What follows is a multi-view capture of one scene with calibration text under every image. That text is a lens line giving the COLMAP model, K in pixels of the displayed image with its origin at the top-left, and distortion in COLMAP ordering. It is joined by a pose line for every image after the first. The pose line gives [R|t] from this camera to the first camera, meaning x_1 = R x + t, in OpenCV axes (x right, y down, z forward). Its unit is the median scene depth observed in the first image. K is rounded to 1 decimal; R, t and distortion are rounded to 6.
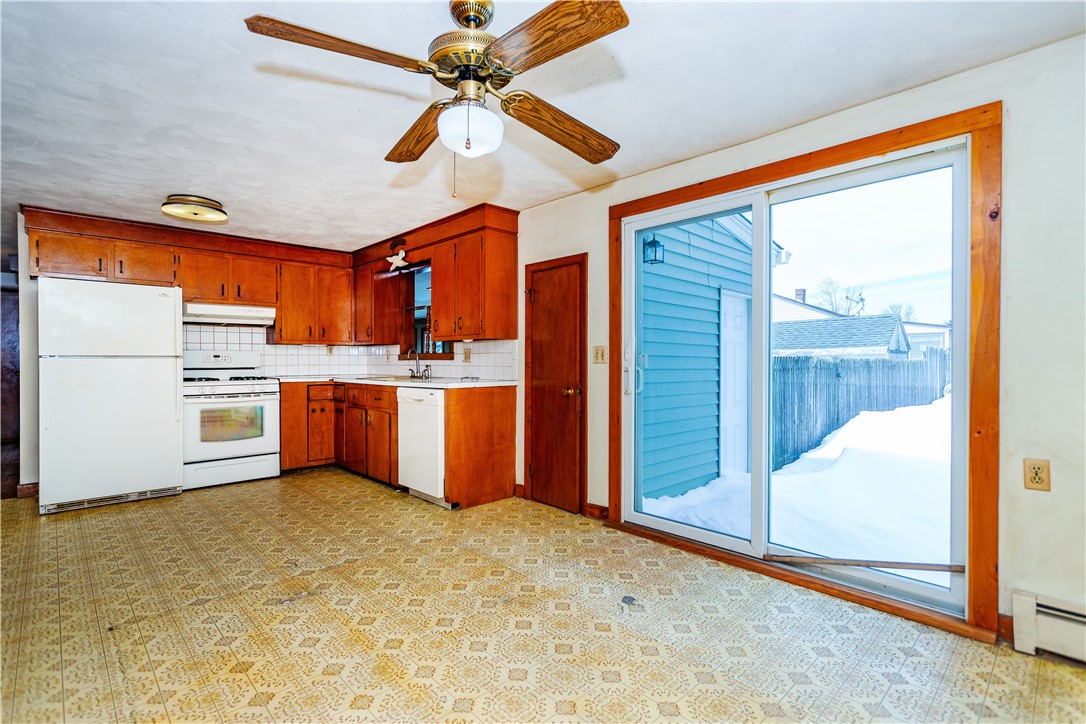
lens RADIAL K [[501.7, 0, 480.1], [0, 501.7, 362.0], [0, 0, 1]] dist [-0.000679, -0.000477]
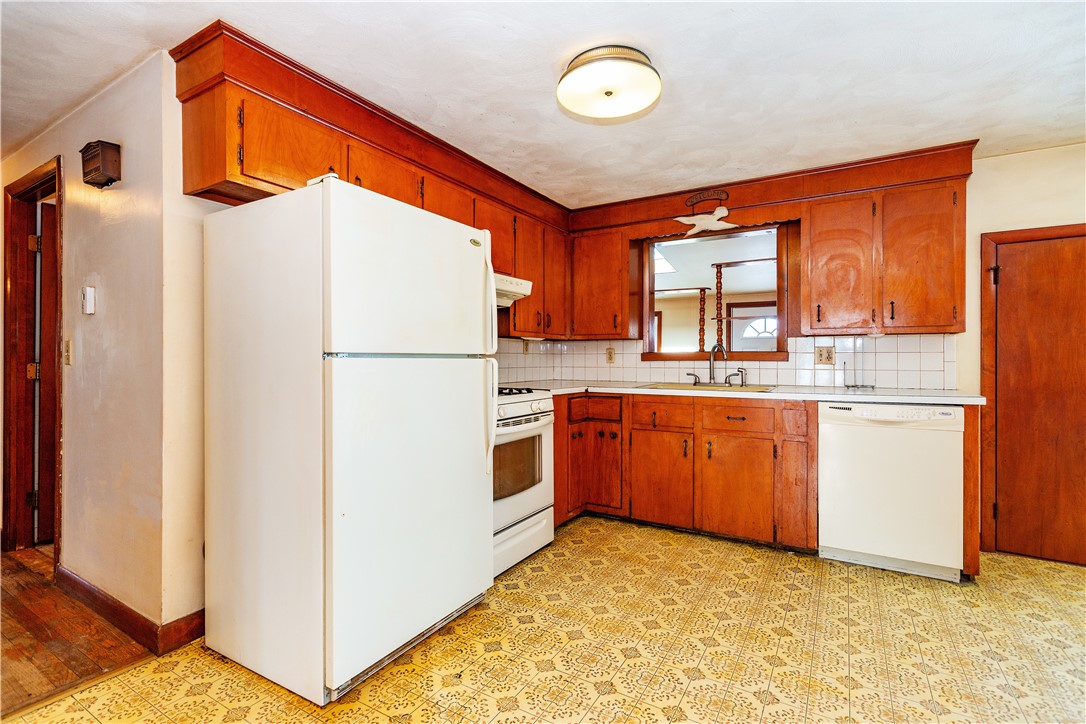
lens RADIAL K [[503.0, 0, 543.0], [0, 503.0, 362.0], [0, 0, 1]] dist [-0.007924, -0.000309]
pose [[0.955899, -0.005323, 0.293648, -0.608684], [0.003565, 0.999972, 0.006522, -0.008613], [-0.293674, -0.005188, 0.955891, 0.393363]]
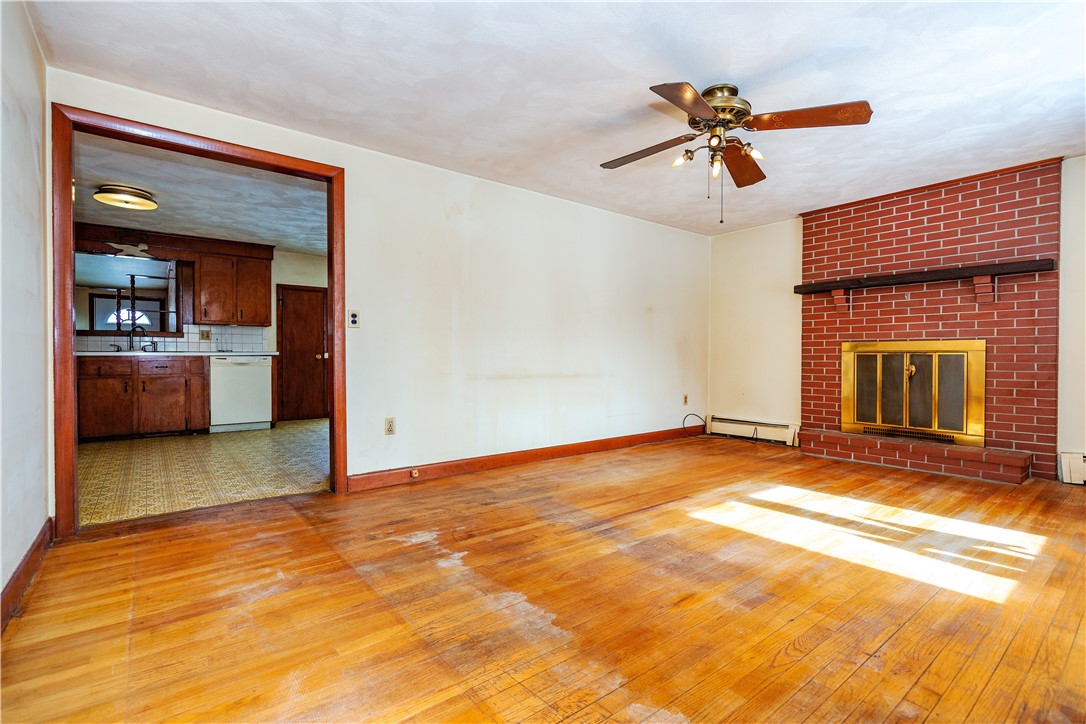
lens RADIAL K [[503.0, 0, 543.0], [0, 503.0, 362.0], [0, 0, 1]] dist [-0.007924, -0.000309]
pose [[0.062511, -0.011892, 0.997973, -1.285154], [-0.000160, 0.999929, 0.011925, 0.043205], [-0.998044, -0.000905, 0.062504, -0.018277]]
